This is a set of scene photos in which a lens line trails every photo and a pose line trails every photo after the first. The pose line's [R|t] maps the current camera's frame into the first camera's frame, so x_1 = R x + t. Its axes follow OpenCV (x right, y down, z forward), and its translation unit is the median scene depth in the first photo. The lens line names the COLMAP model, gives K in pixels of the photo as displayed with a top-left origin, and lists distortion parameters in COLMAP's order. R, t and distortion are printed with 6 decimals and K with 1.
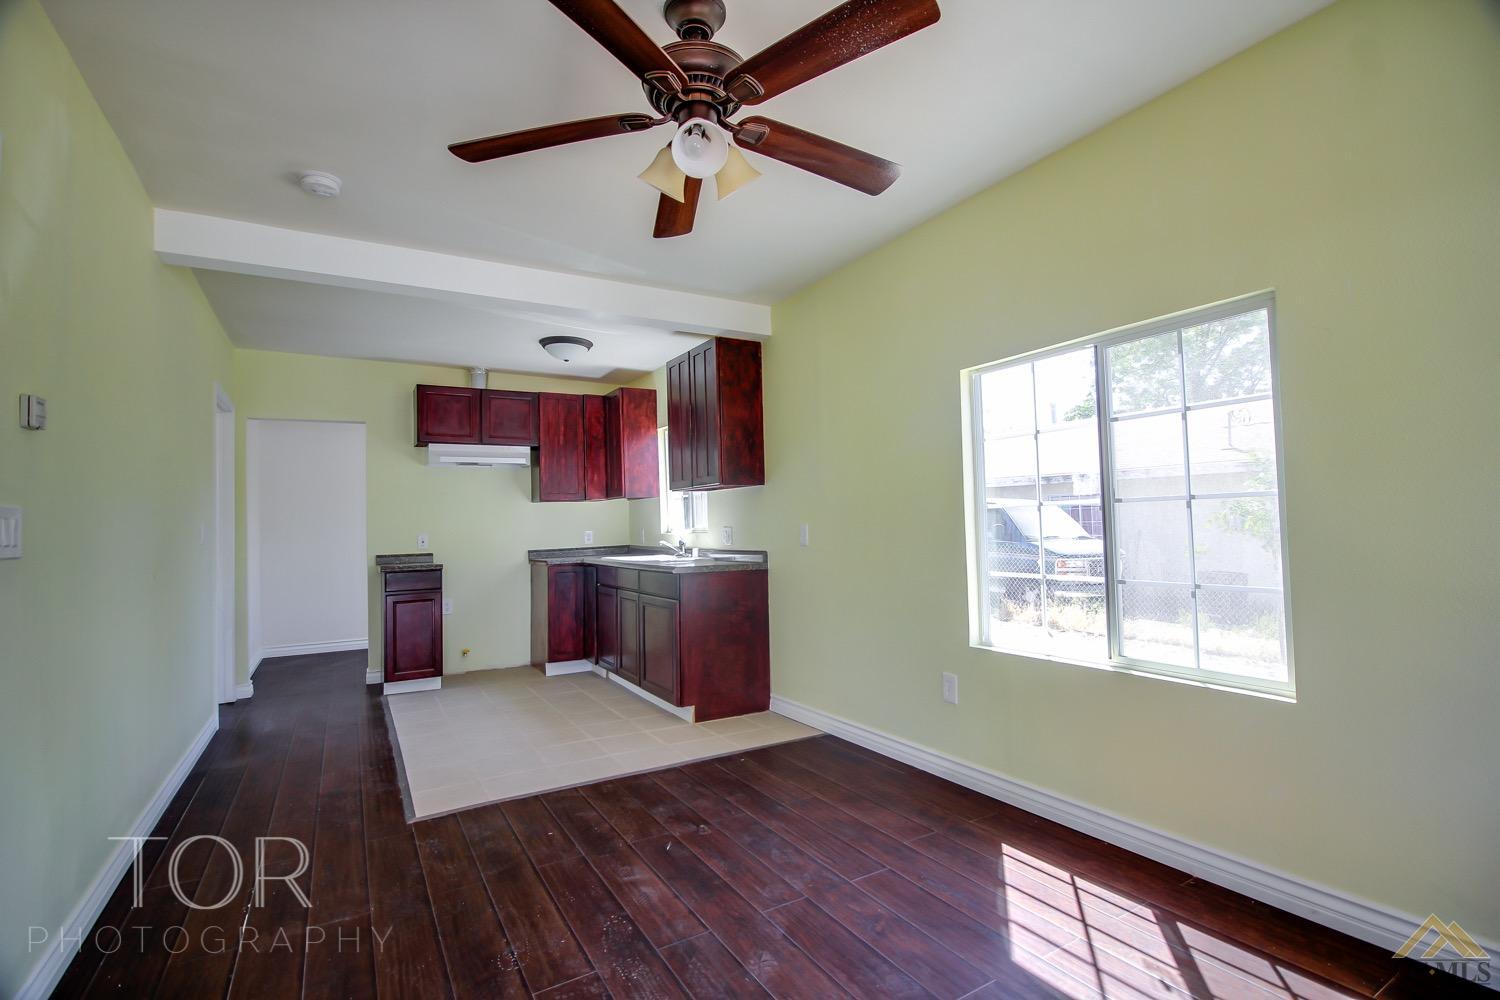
lens RADIAL K [[714.0, 0, 765.9], [0, 714.0, 492.1], [0, 0, 1]] dist [-0.007488, -0.003640]
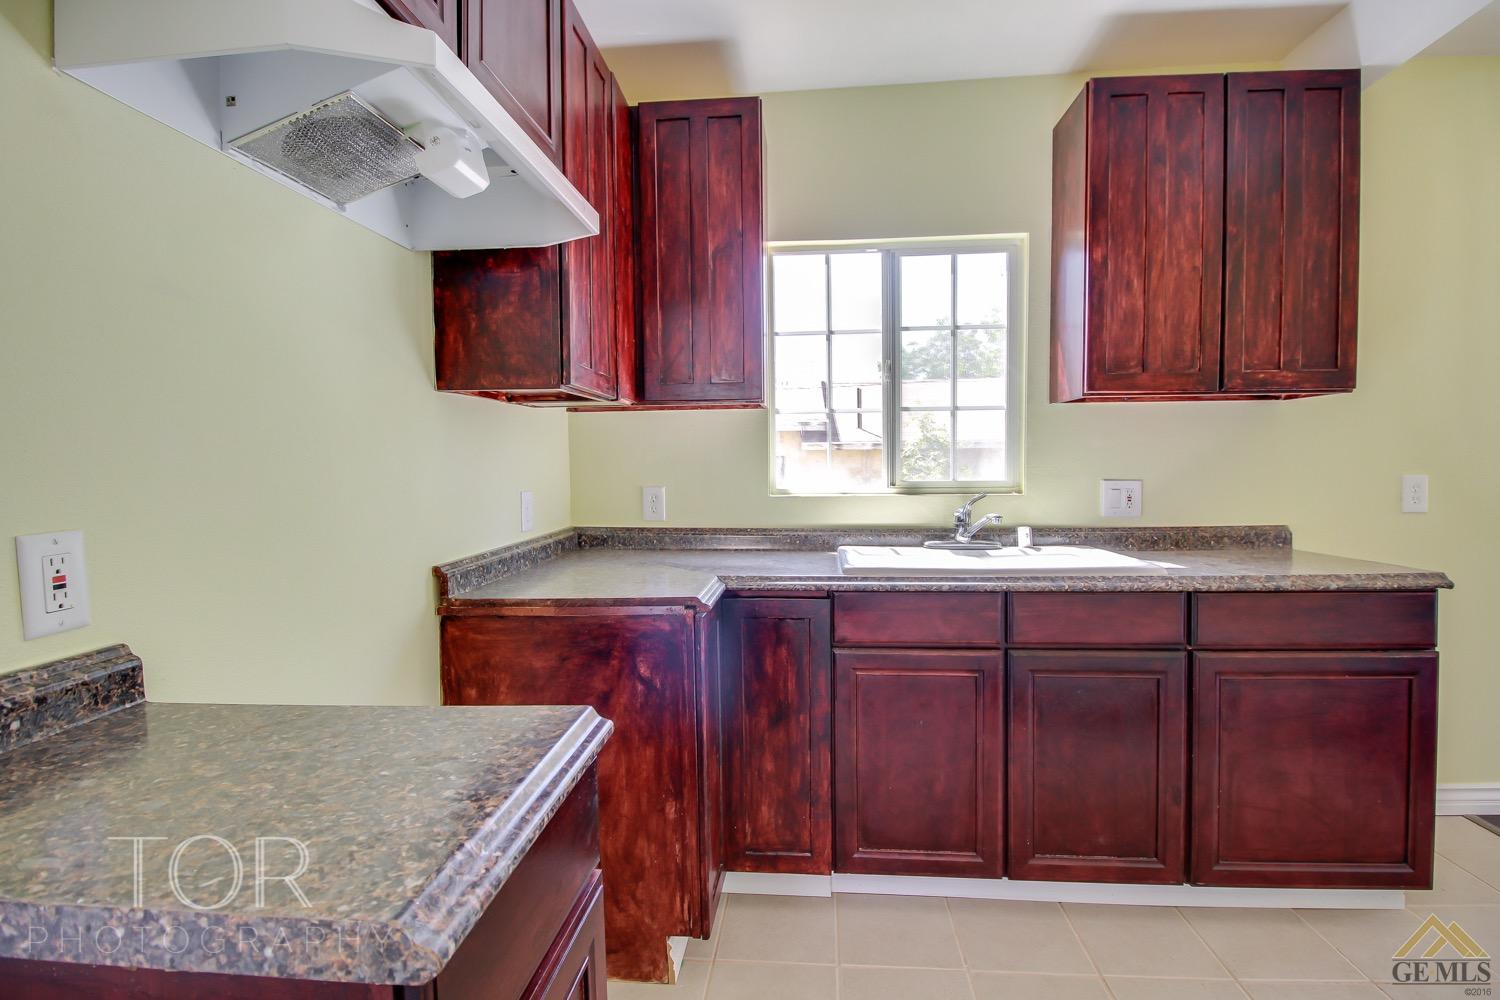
lens RADIAL K [[714.0, 0, 753.4], [0, 714.0, 498.3], [0, 0, 1]] dist [-0.007488, -0.003640]
pose [[0.586712, -0.016564, 0.809626, -0.590729], [-0.031800, 0.998548, 0.043473, 0.048747], [-0.809171, -0.051252, 0.585334, 0.916628]]
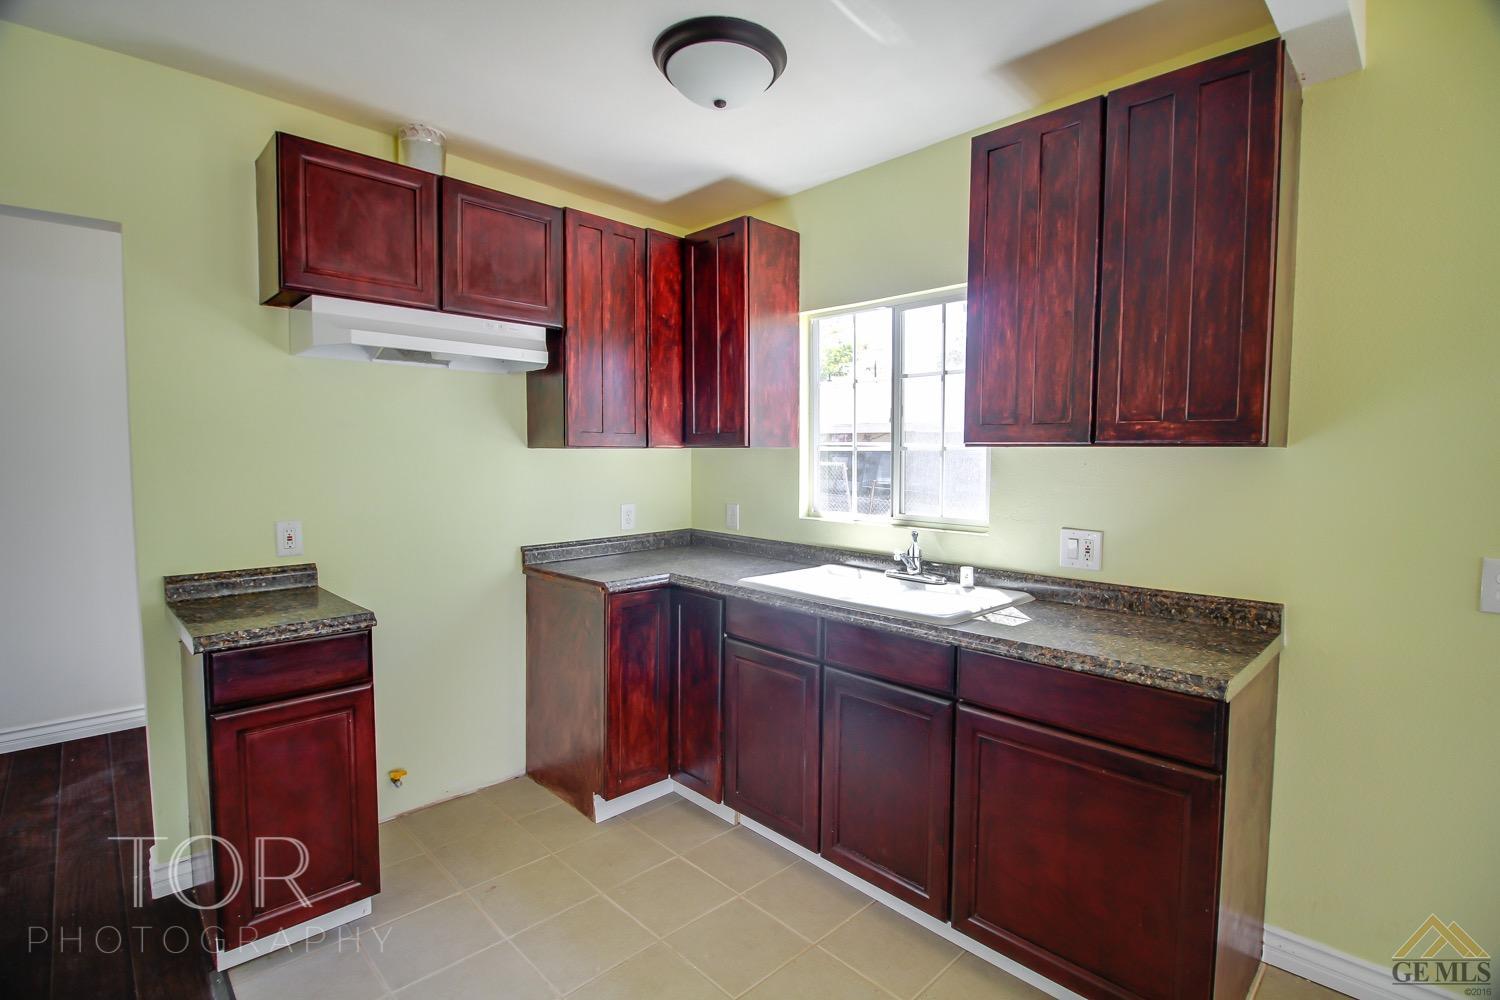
lens RADIAL K [[714.0, 0, 761.0], [0, 714.0, 499.1], [0, 0, 1]] dist [-0.007488, -0.003640]
pose [[0.971822, 0.019674, 0.234892, -0.356593], [-0.041922, 0.995050, 0.090098, -0.001734], [-0.231957, -0.097407, 0.967837, 0.611299]]
